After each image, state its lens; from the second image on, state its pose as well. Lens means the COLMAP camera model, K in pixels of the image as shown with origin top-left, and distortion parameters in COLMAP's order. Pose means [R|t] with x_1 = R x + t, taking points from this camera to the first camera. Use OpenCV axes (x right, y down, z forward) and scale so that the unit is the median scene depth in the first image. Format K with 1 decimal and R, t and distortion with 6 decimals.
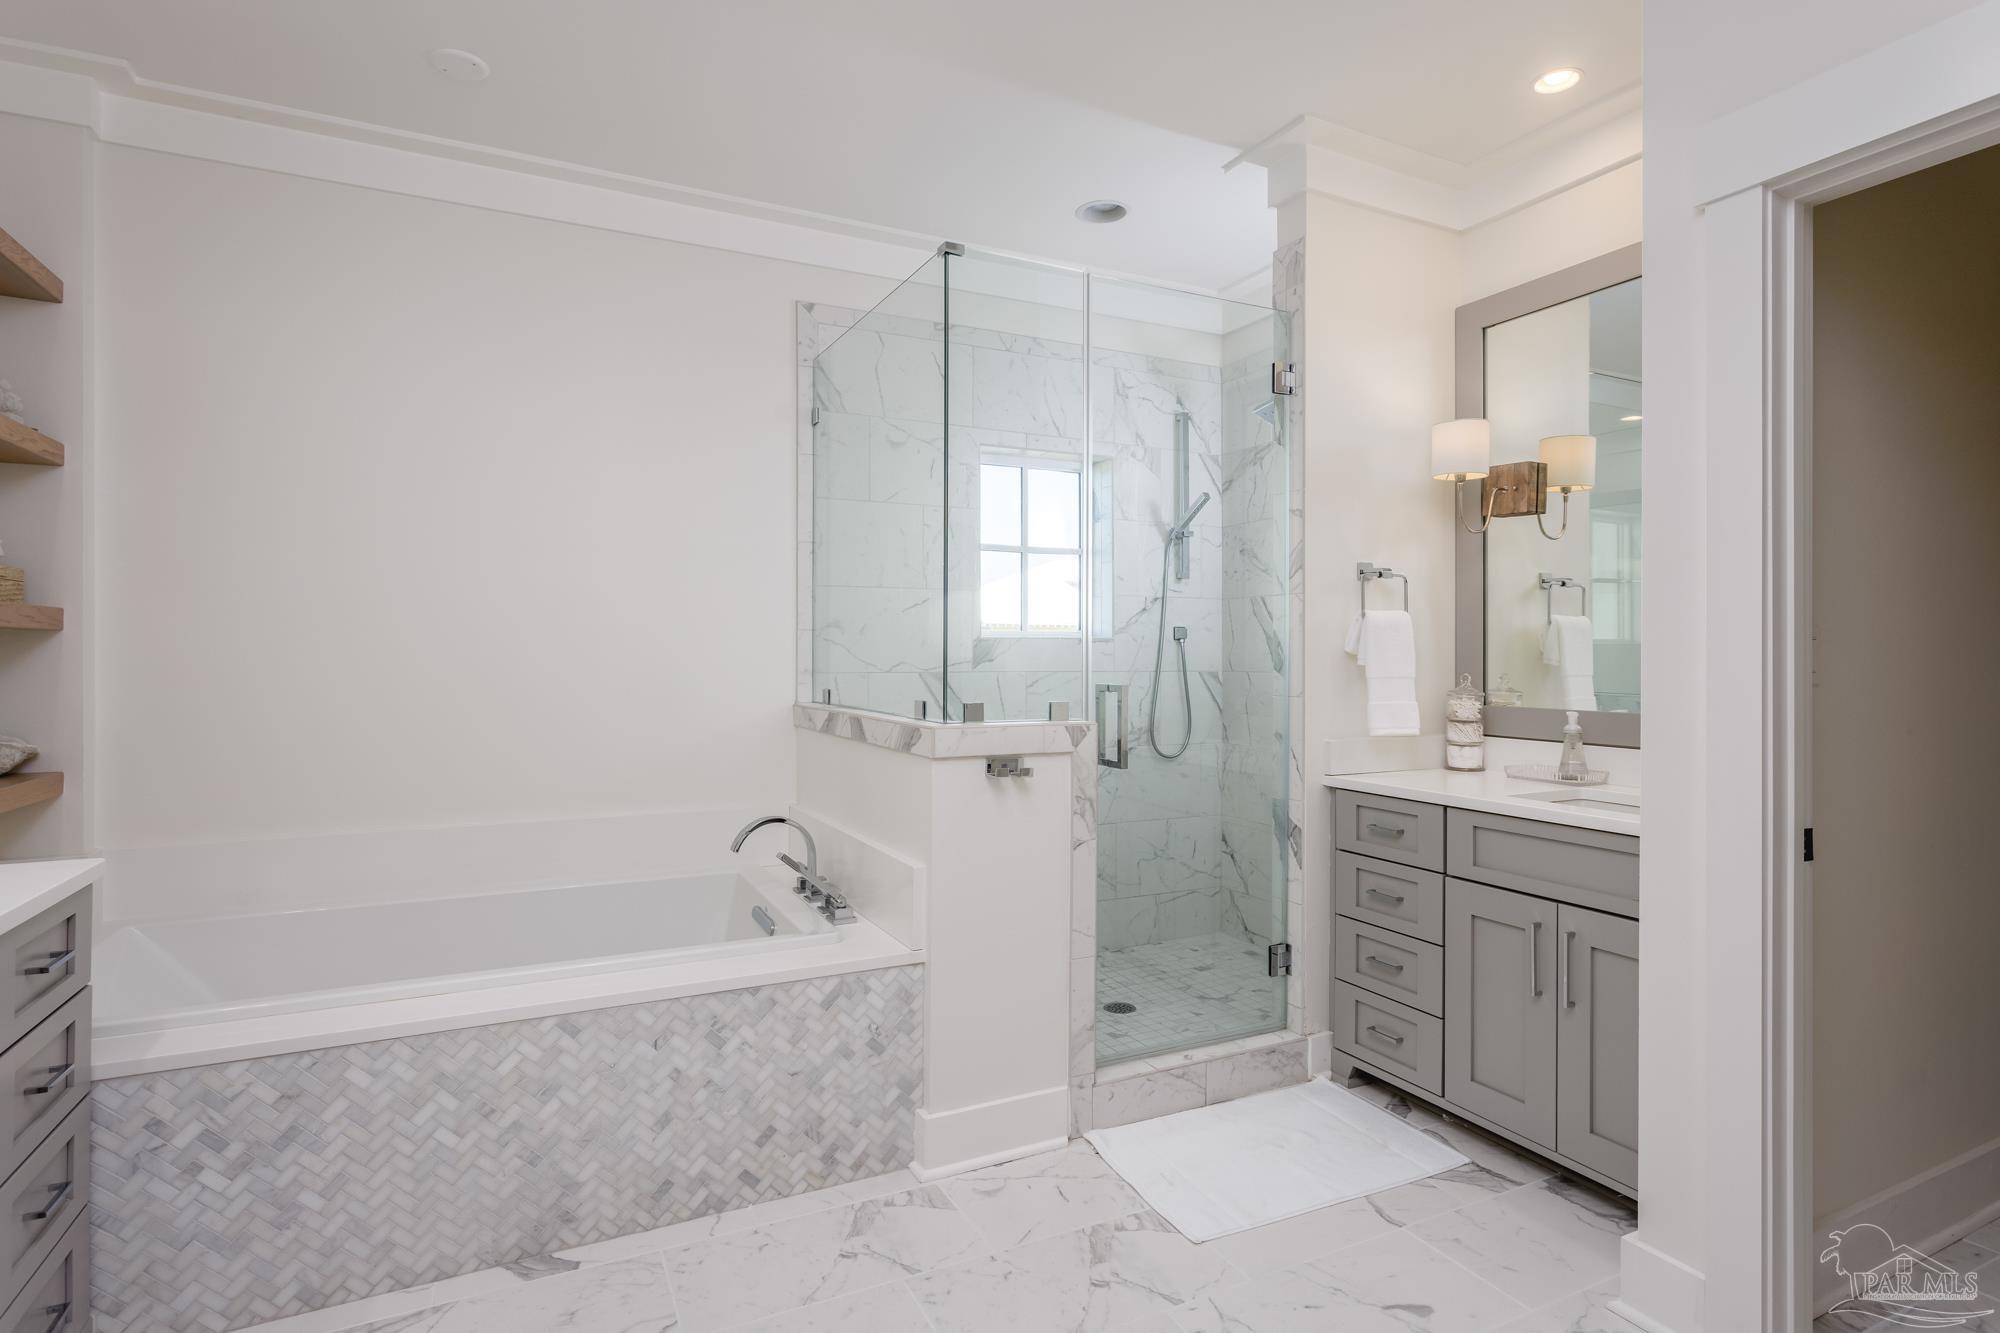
lens RADIAL K [[1014.2, 0, 996.9], [0, 1014.2, 660.1], [0, 0, 1]] dist [-0.012919, 0.006085]
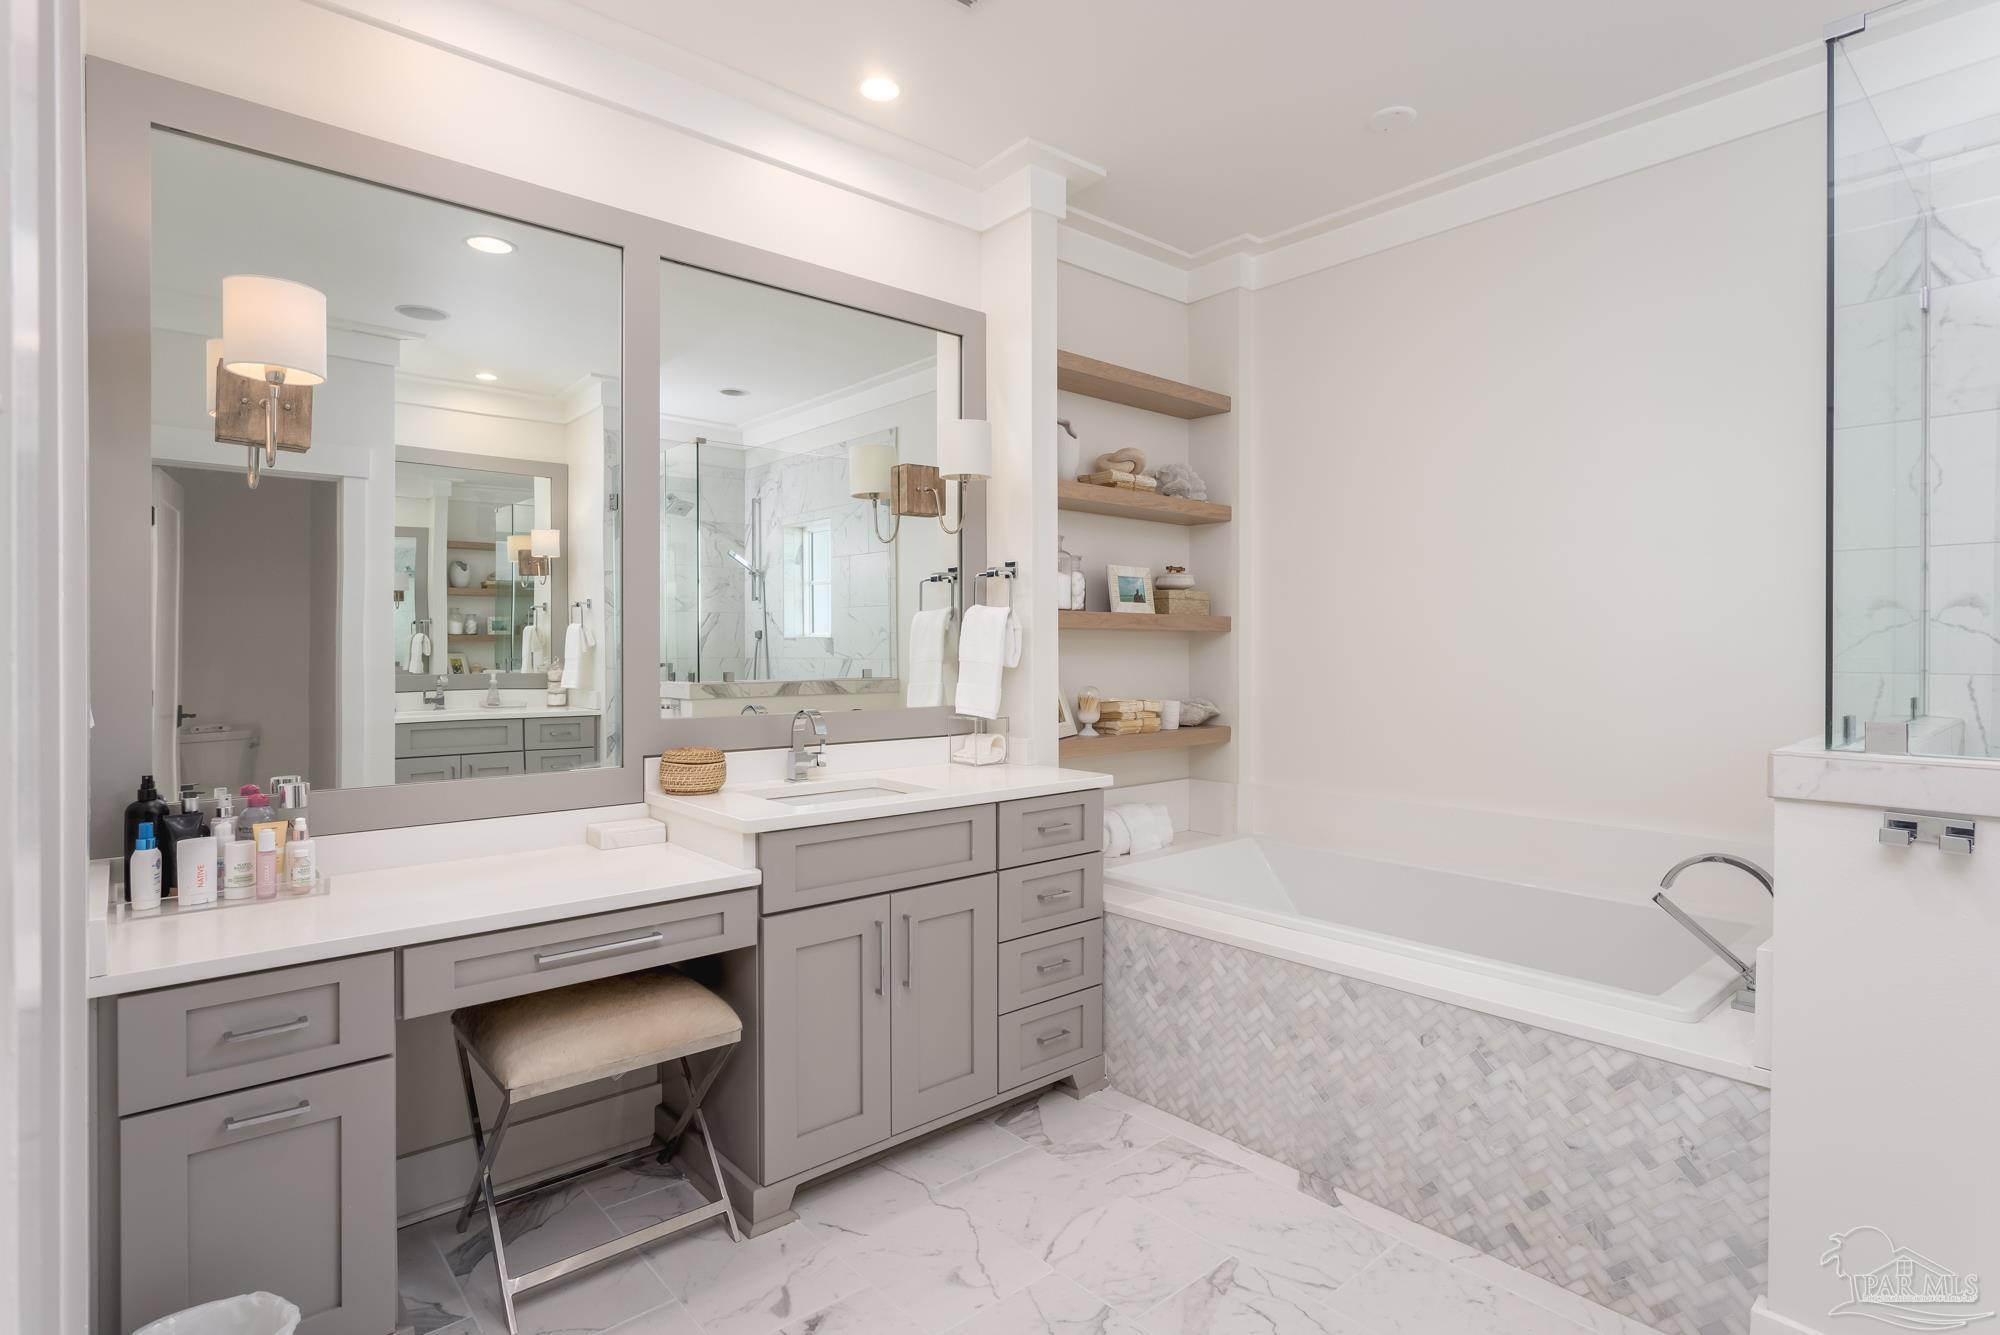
lens RADIAL K [[1014.2, 0, 992.3], [0, 1014.2, 658.2], [0, 0, 1]] dist [-0.012919, 0.006085]
pose [[0.239358, 0.008546, -0.970894, 0.514725], [-0.001805, 0.999963, 0.008357, -0.002178], [0.970930, -0.000248, 0.239364, 0.348530]]
